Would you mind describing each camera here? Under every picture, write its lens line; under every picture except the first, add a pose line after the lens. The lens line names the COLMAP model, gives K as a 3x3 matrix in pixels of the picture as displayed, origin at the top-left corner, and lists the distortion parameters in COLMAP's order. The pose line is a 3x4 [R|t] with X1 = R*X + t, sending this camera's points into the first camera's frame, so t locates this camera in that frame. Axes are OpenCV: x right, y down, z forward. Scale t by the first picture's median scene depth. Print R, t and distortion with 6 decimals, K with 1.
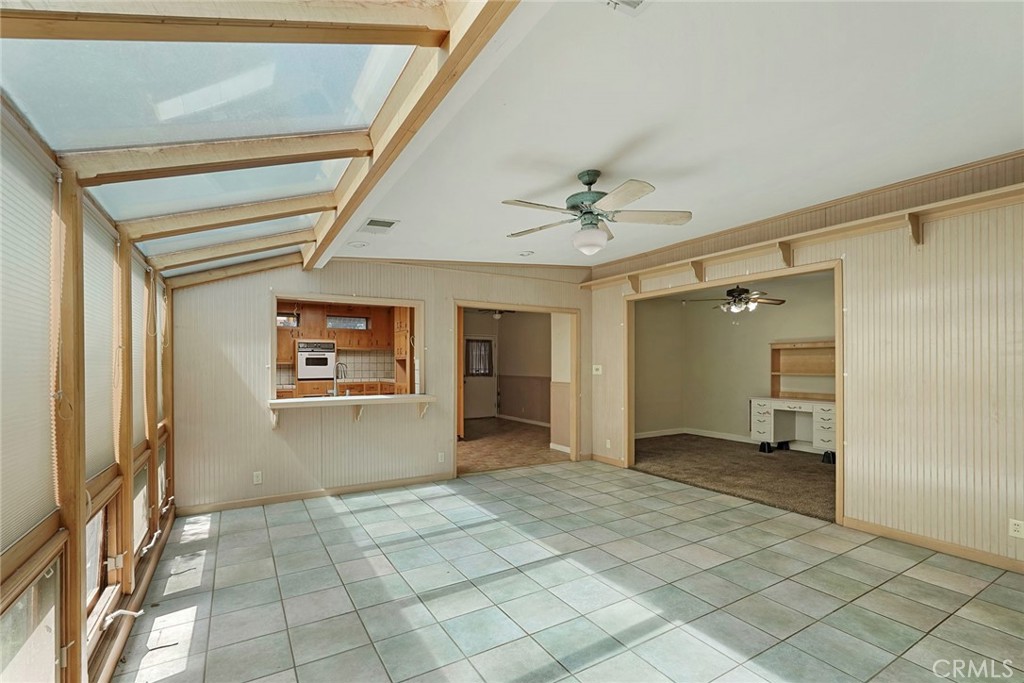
lens RADIAL K [[464.2, 0, 516.0], [0, 464.2, 363.7], [0, 0, 1]] dist [-0.021873, 0.011337]
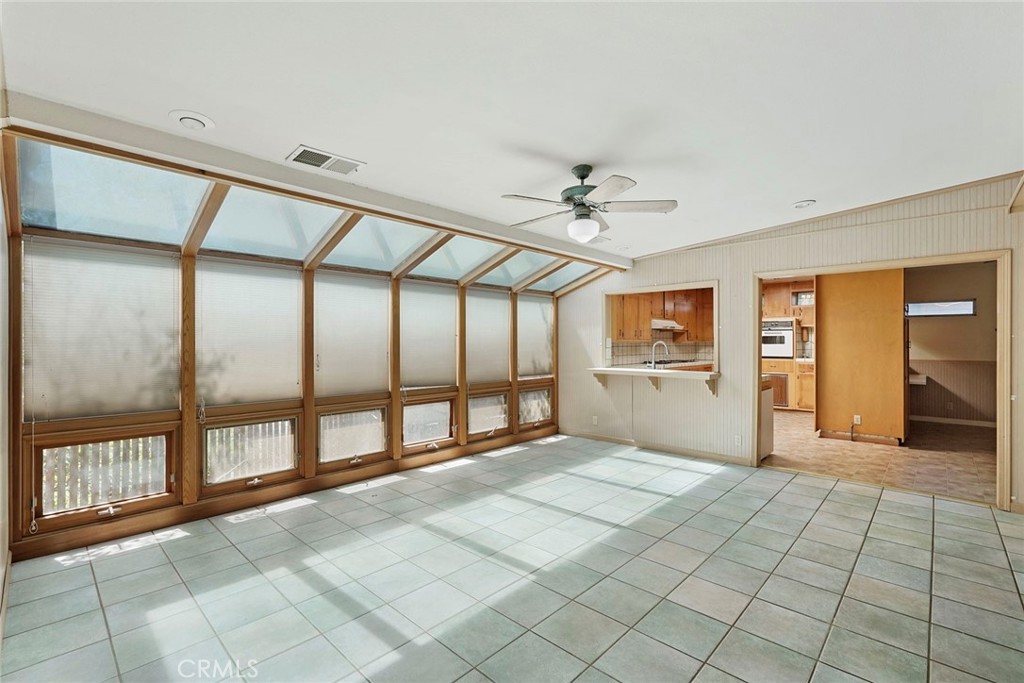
lens RADIAL K [[458.6, 0, 510.5], [0, 458.6, 343.1], [0, 0, 1]] dist [-0.021151, 0.010984]
pose [[0.260152, 0.005298, -0.965553, 0.890771], [-0.000496, 0.999986, 0.005353, -0.005813], [0.965568, -0.000913, 0.260151, 0.422474]]
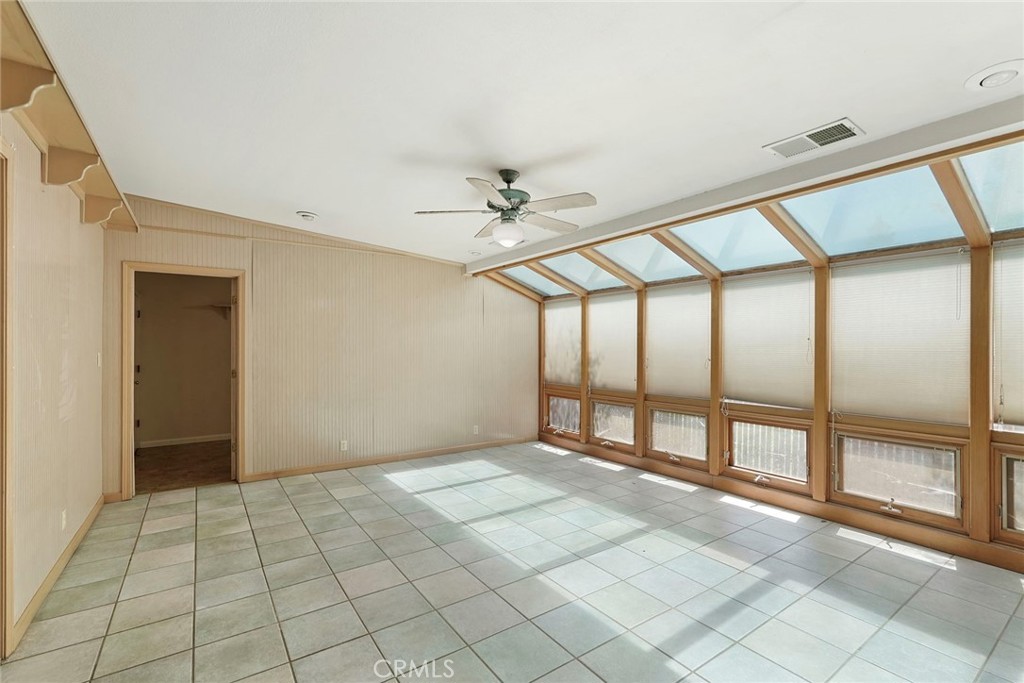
lens RADIAL K [[458.6, 0, 510.5], [0, 458.6, 343.1], [0, 0, 1]] dist [-0.021151, 0.010984]
pose [[-0.998403, -0.000813, -0.056480, 0.166071], [-0.000306, 0.999960, -0.008972, -0.002394], [0.056485, -0.008940, -0.998363, 1.589457]]
